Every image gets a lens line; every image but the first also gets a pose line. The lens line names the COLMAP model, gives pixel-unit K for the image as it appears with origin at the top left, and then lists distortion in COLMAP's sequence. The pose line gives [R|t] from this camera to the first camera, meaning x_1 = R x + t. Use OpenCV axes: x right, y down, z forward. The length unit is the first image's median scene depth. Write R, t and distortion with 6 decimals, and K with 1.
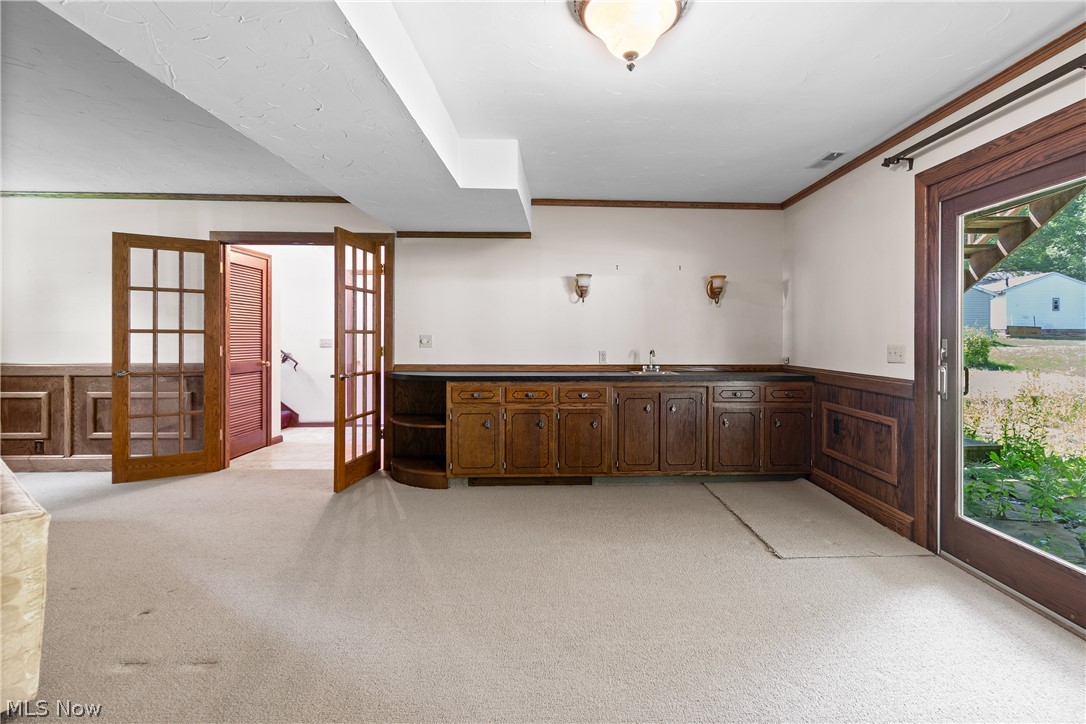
lens RADIAL K [[482.3, 0, 550.3], [0, 482.3, 341.4], [0, 0, 1]] dist [0.003293, -0.000916]
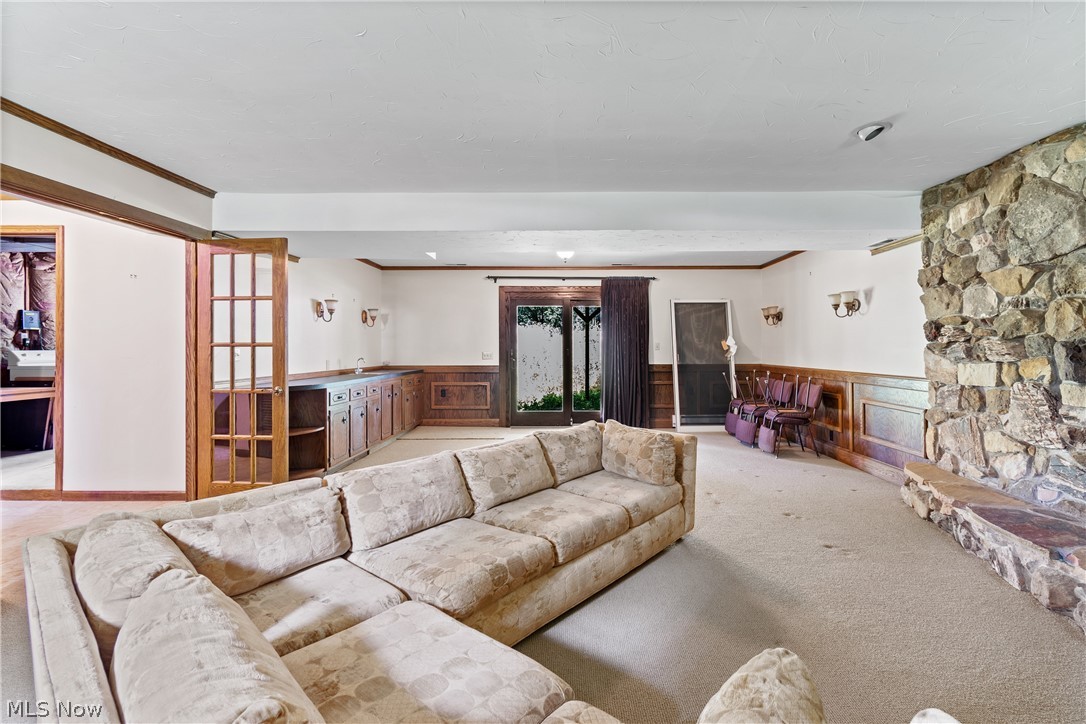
lens RADIAL K [[482.3, 0, 543.0], [0, 482.3, 355.5], [0, 0, 1]] dist [0.003293, -0.000916]
pose [[0.156659, -0.014996, 0.987539, -1.571232], [0.007491, 0.999874, 0.013995, -0.006235], [-0.987624, 0.005205, 0.156752, 0.325482]]
